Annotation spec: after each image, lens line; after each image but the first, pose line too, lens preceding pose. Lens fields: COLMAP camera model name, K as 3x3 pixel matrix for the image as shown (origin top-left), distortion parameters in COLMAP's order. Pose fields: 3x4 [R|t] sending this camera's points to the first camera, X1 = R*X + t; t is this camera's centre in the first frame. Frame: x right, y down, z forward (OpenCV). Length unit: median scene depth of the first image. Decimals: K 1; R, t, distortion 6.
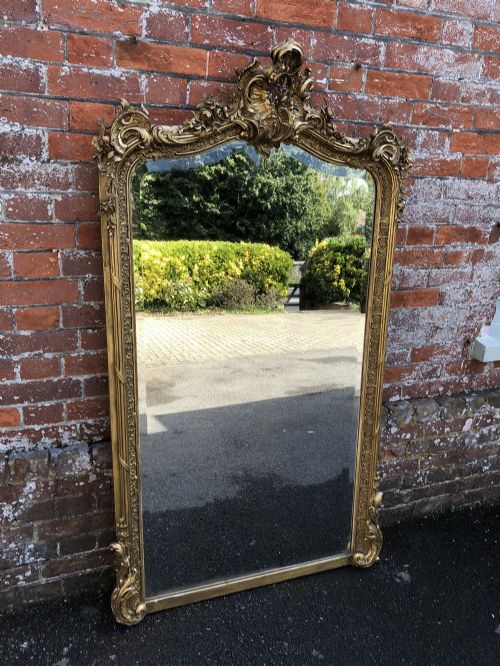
lens RADIAL K [[509.2, 0, 230.3], [0, 509.2, 324.8], [0, 0, 1]] dist [0.005973, 0.001960]
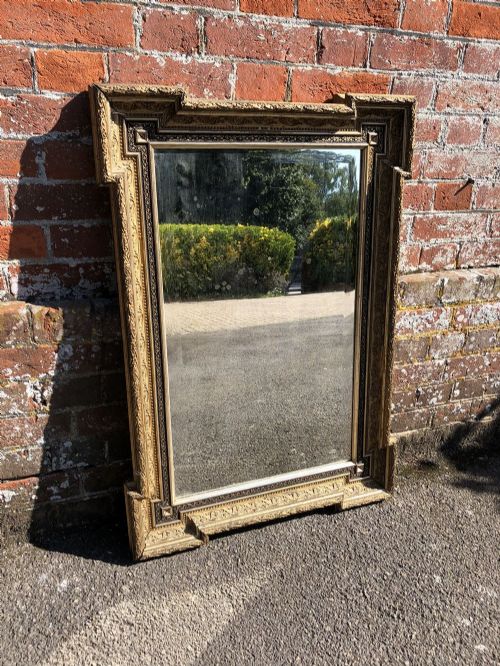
lens RADIAL K [[517.0, 0, 235.3], [0, 517.0, 343.2], [0, 0, 1]] dist [0.008777, 0.005225]
pose [[0.999728, -0.020137, 0.011791, -0.170879], [0.019515, 0.998523, 0.050703, 0.266234], [-0.012795, -0.050459, 0.998644, 0.309352]]
